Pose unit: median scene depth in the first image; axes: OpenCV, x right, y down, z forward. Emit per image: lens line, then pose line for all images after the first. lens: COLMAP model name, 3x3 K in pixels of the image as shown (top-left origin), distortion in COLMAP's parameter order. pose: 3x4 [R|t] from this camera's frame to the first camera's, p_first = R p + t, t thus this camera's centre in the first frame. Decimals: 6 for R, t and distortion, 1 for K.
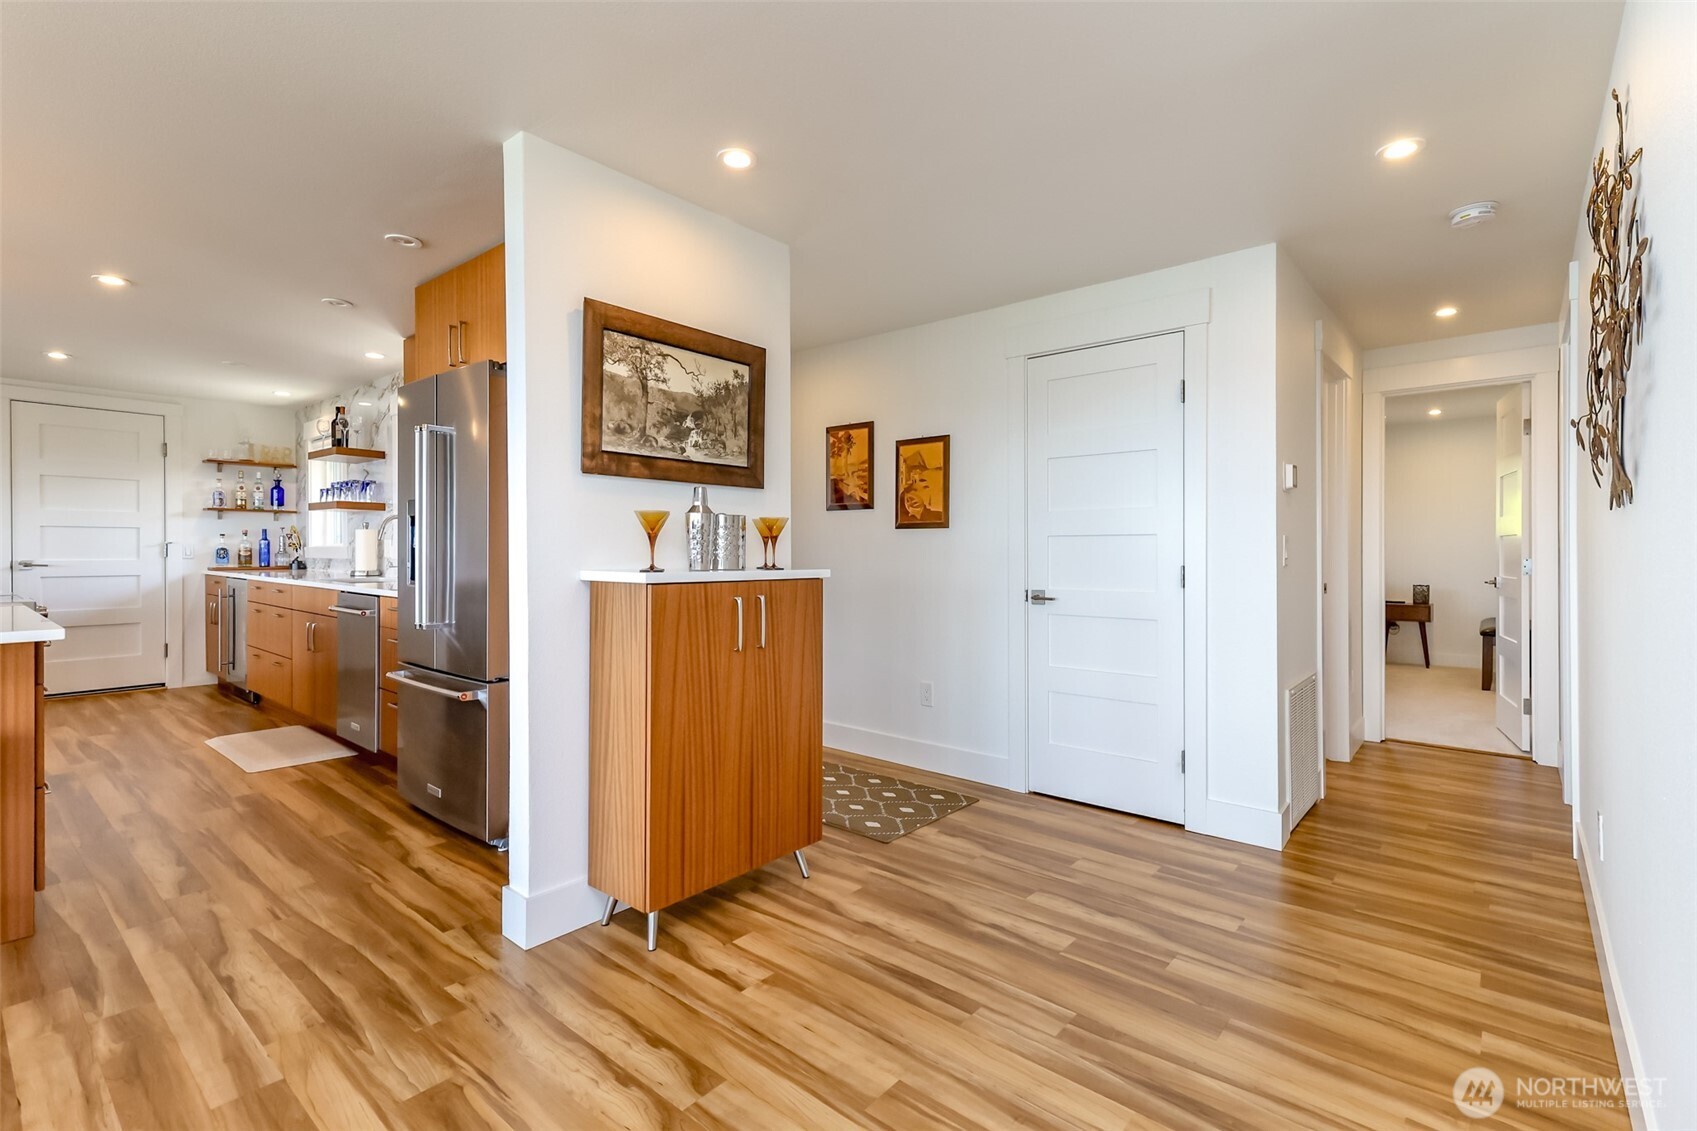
lens RADIAL K [[808.7, 0, 880.3], [0, 808.7, 552.8], [0, 0, 1]] dist [0.019004, -0.000761]
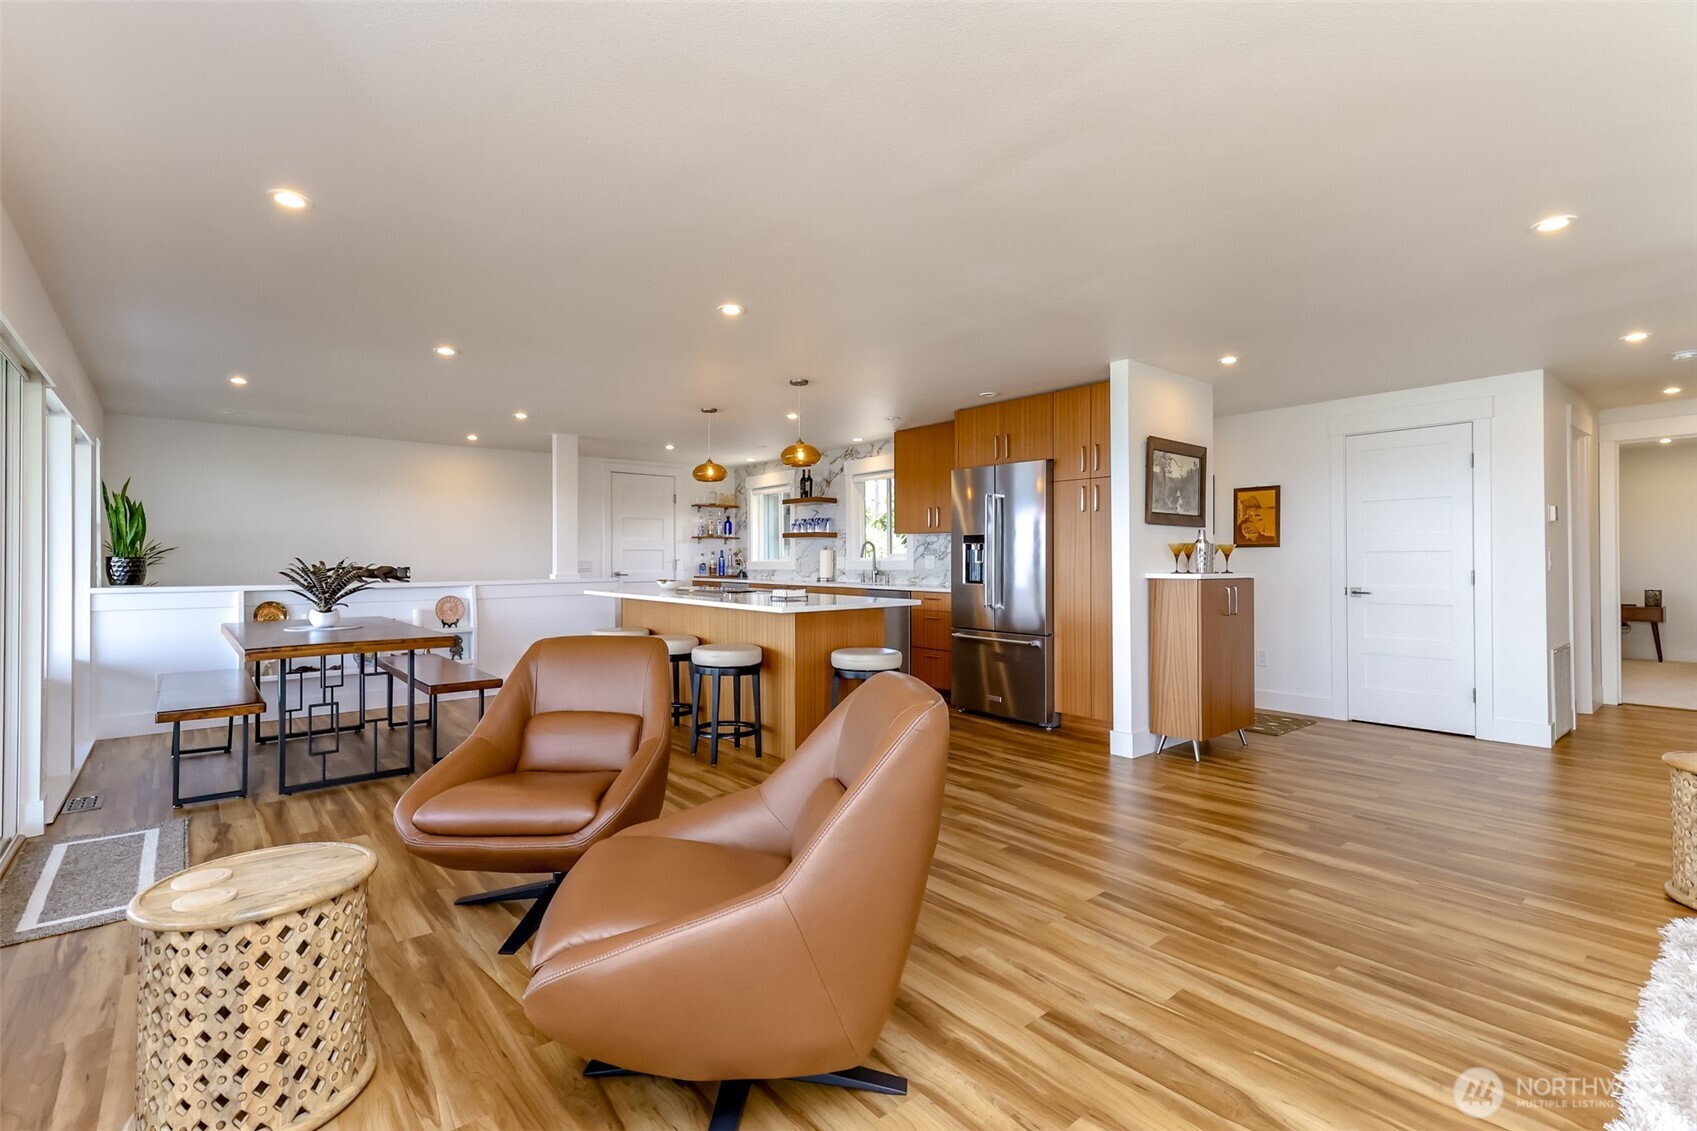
lens RADIAL K [[808.7, 0, 842.5], [0, 808.7, 560.9], [0, 0, 1]] dist [0.019004, -0.000761]
pose [[0.981620, -0.005957, -0.190752, -0.553576], [0.005016, 0.999973, -0.005413, -0.000833], [0.190779, 0.004357, 0.981623, -0.834019]]
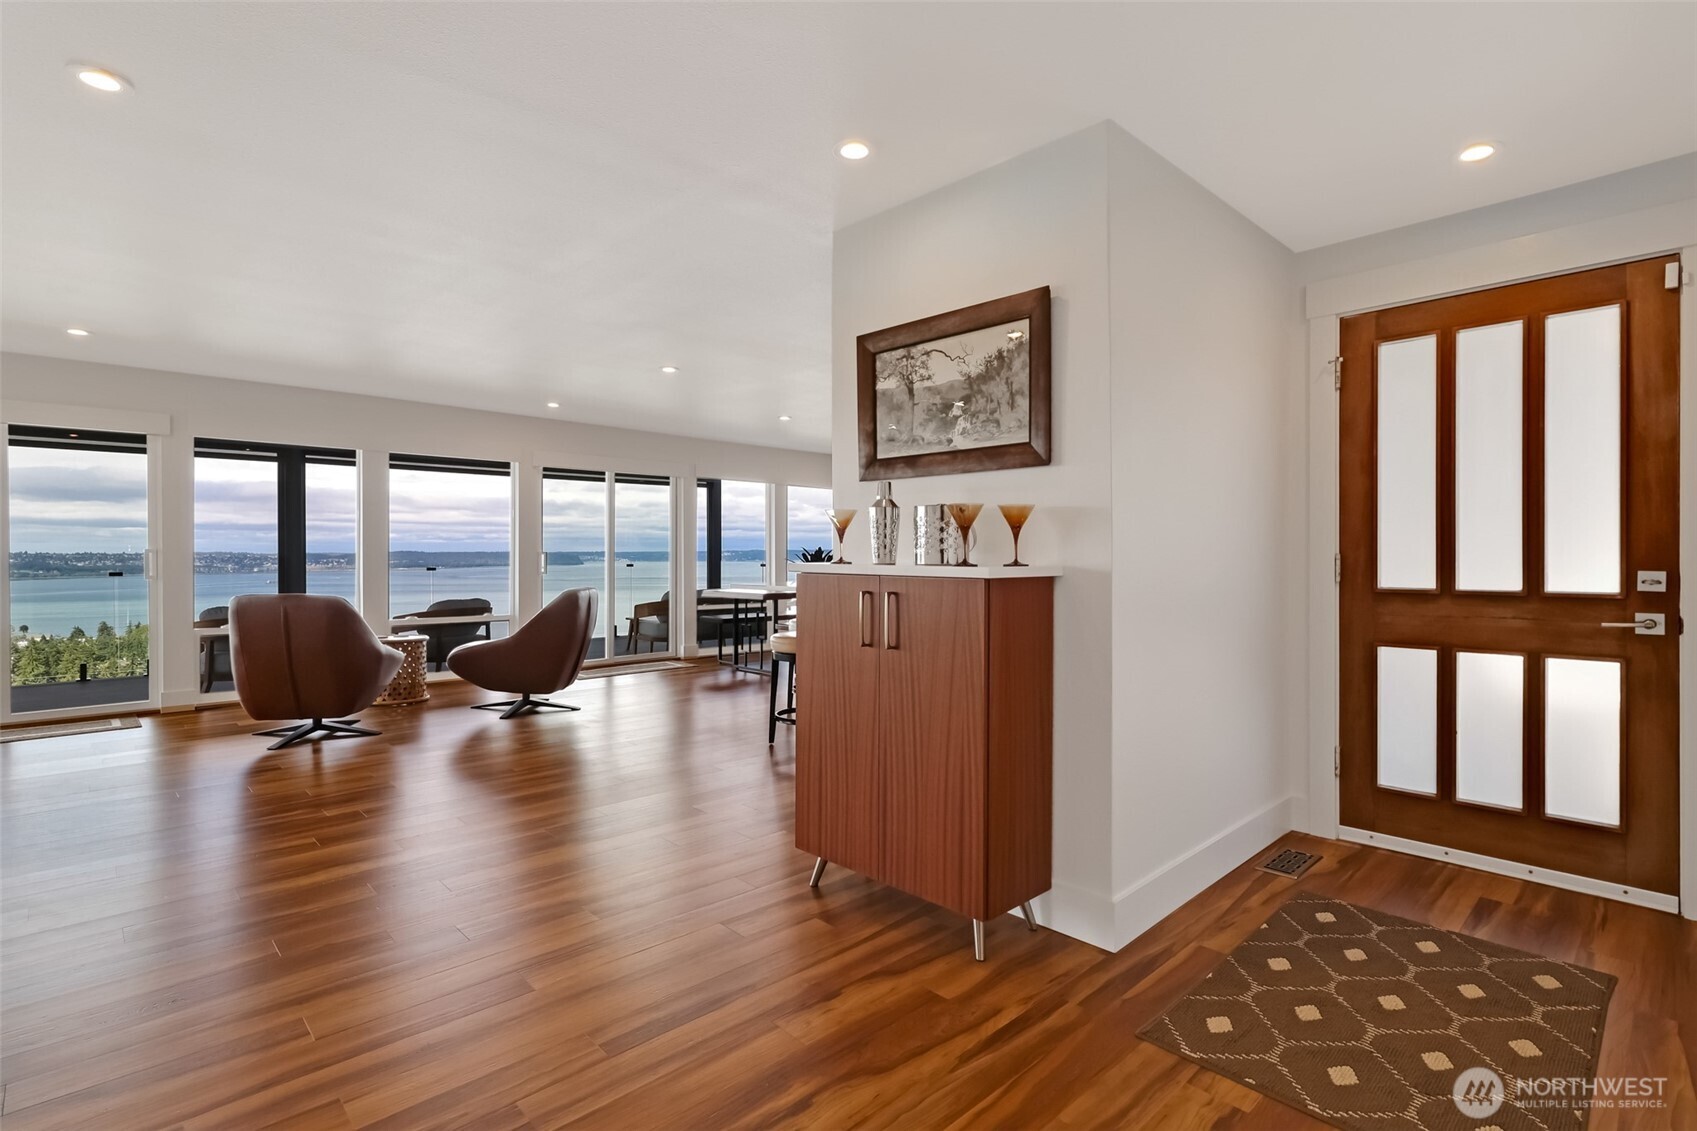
lens RADIAL K [[777.7, 0, 822.6], [0, 777.7, 536.5], [0, 0, 1]] dist [-0.012009, 0.000236]
pose [[-0.137980, -0.019613, -0.990241, 0.601170], [0.001396, 0.999799, -0.019997, 0.004905], [0.990434, -0.004142, -0.137925, 0.846680]]
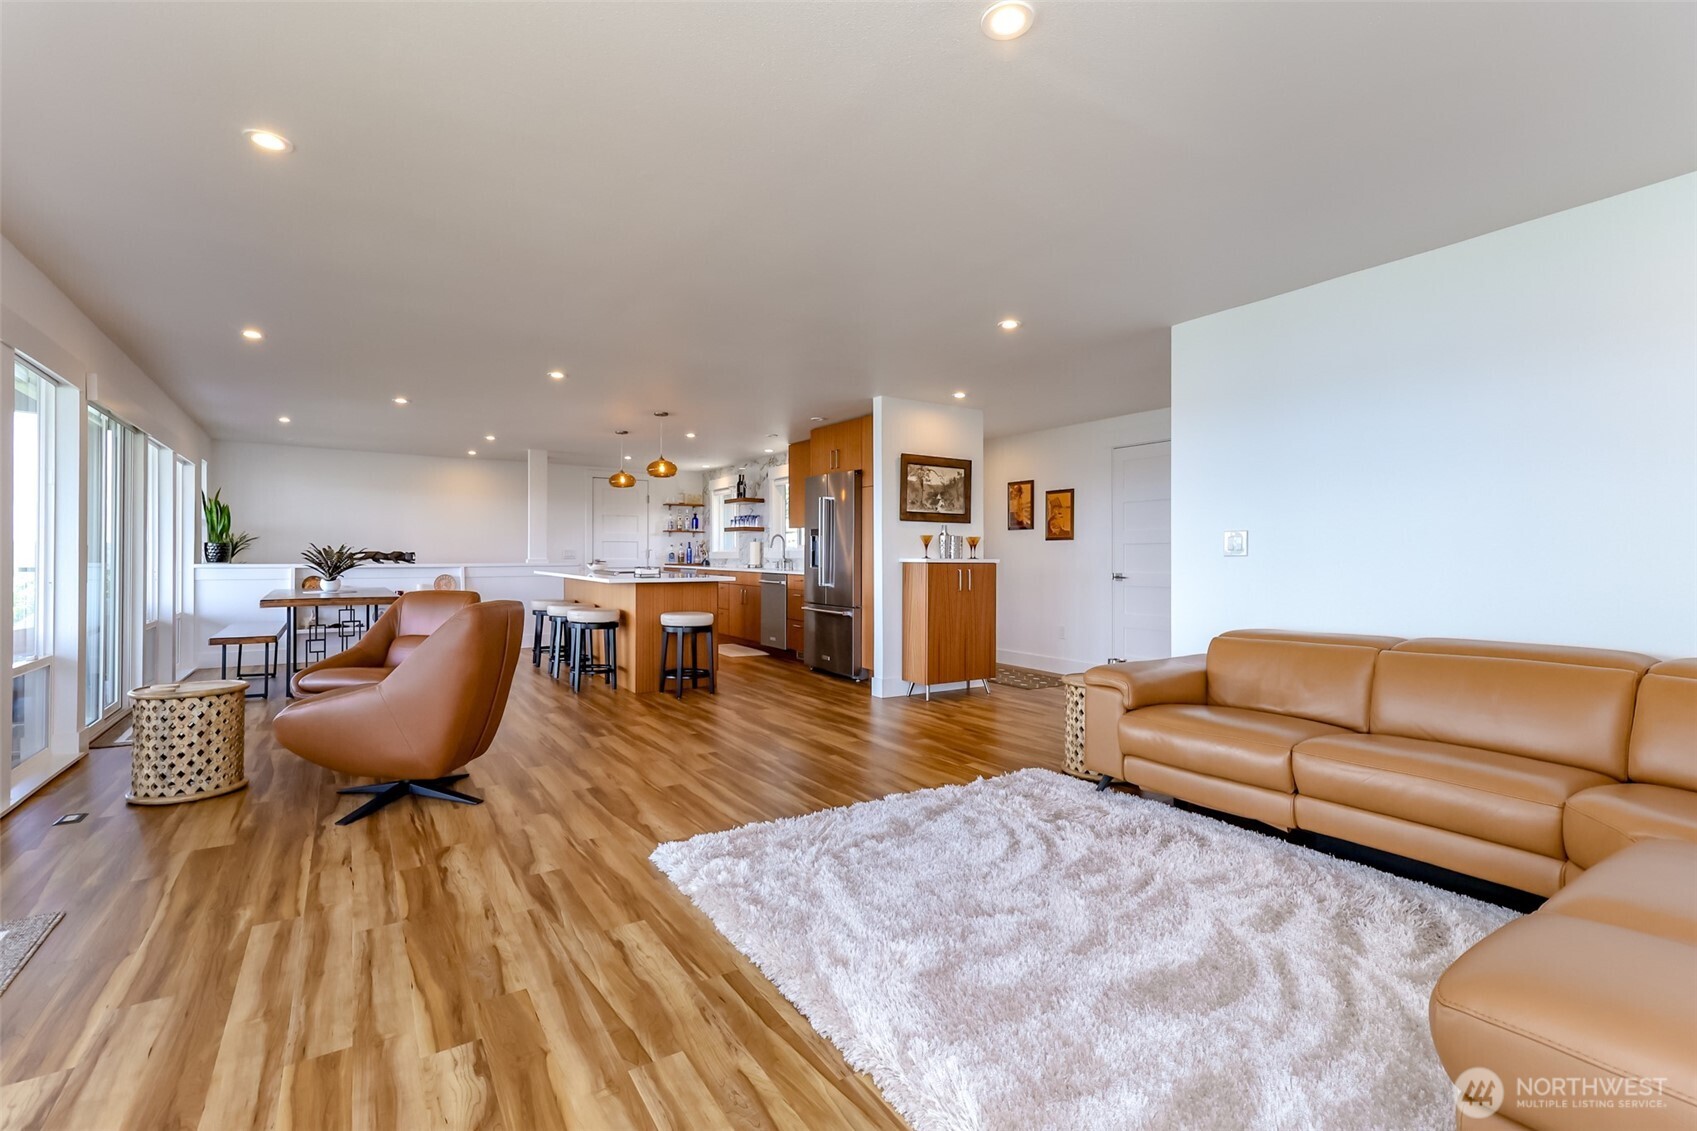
lens RADIAL K [[808.7, 0, 825.4], [0, 808.7, 554.1], [0, 0, 1]] dist [0.019004, -0.000761]
pose [[0.946083, -0.000353, -0.323925, 0.189664], [-0.002518, 0.999961, -0.008443, 0.024346], [0.323916, 0.008803, 0.946045, -1.179010]]
